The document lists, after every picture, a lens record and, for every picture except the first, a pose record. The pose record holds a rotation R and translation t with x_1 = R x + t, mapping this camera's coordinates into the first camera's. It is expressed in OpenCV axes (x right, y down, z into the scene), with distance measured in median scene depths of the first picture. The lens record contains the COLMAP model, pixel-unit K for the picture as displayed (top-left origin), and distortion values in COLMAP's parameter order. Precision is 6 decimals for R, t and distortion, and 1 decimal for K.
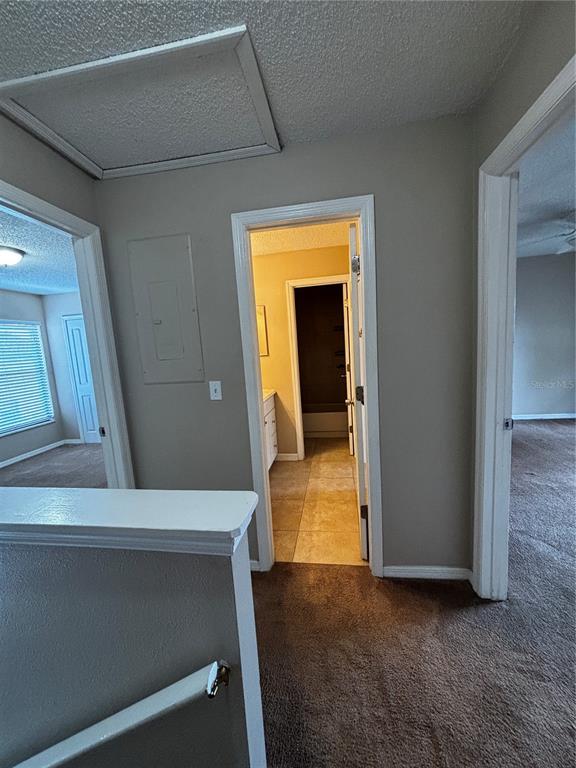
lens RADIAL K [[308.7, 0, 292.1], [0, 308.7, 385.3], [0, 0, 1]] dist [-0.001574, 0.000686]
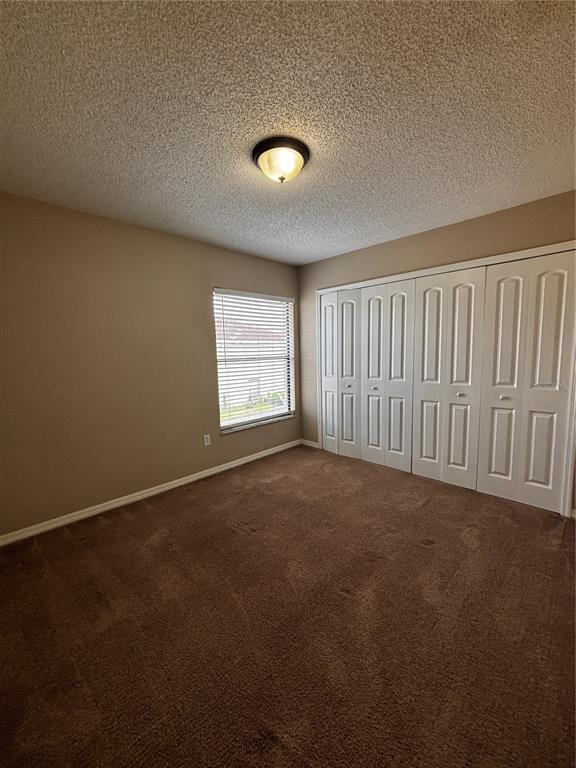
lens RADIAL K [[308.7, 0, 287.0], [0, 308.7, 384.3], [0, 0, 1]] dist [-0.001574, 0.000686]
pose [[0.796961, 0.105769, -0.594698, -0.300361], [-0.093257, 0.994290, 0.051864, -0.015918], [0.596788, 0.014126, 0.802275, 0.313339]]
